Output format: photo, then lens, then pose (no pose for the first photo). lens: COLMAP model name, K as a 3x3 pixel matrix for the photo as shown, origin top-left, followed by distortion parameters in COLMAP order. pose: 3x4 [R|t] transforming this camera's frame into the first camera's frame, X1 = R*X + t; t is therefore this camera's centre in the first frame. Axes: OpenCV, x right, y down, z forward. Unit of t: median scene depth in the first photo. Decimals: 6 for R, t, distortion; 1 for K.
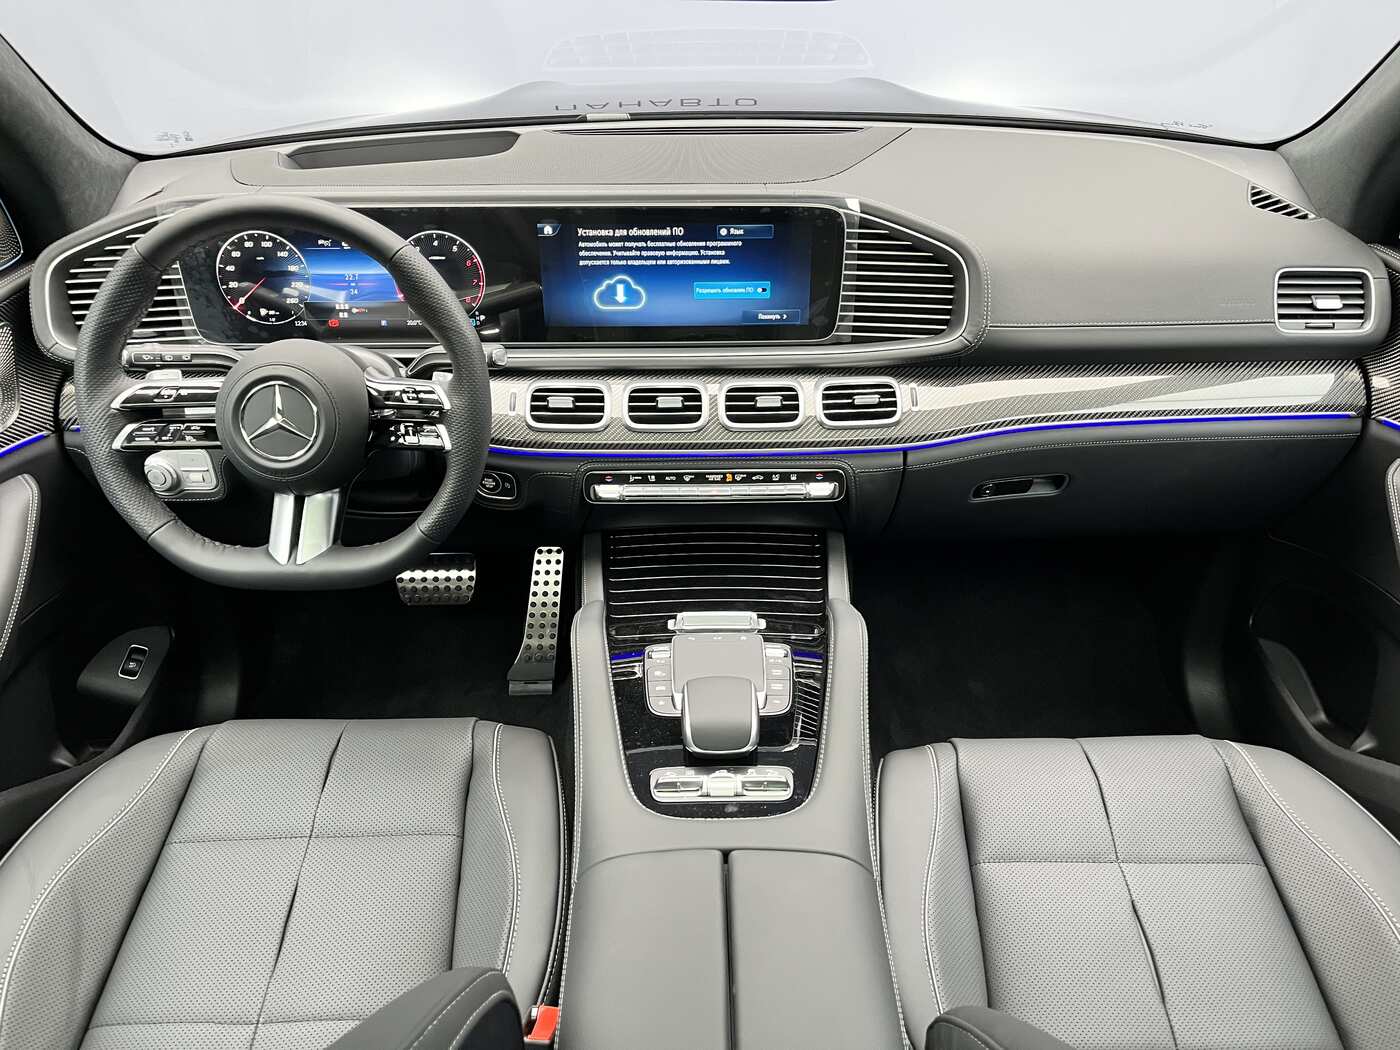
lens RADIAL K [[1075.7, 0, 701.1], [0, 1075.7, 532.0], [0, 0, 1]] dist [0.043423, -0.049495]
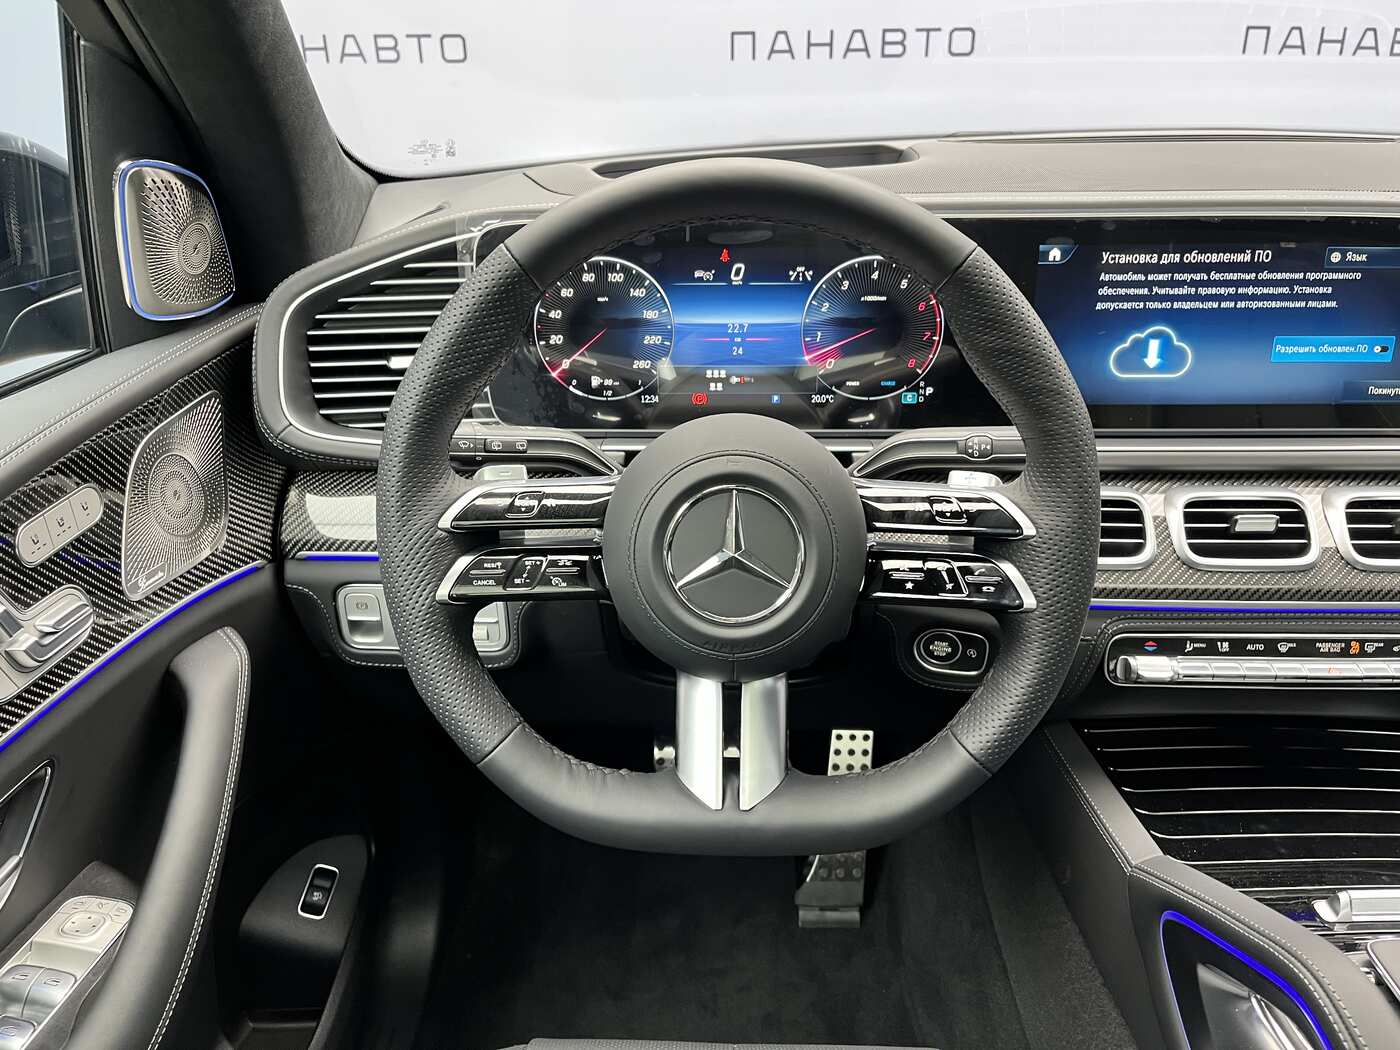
lens RADIAL K [[1075.7, 0, 699.4], [0, 1075.7, 524.2], [0, 0, 1]] dist [0.043423, -0.049495]
pose [[0.999455, 0.010316, -0.031358, -0.327497], [-0.013781, 0.993570, -0.112379, -0.046197], [0.029997, 0.112750, 0.993171, 0.373566]]
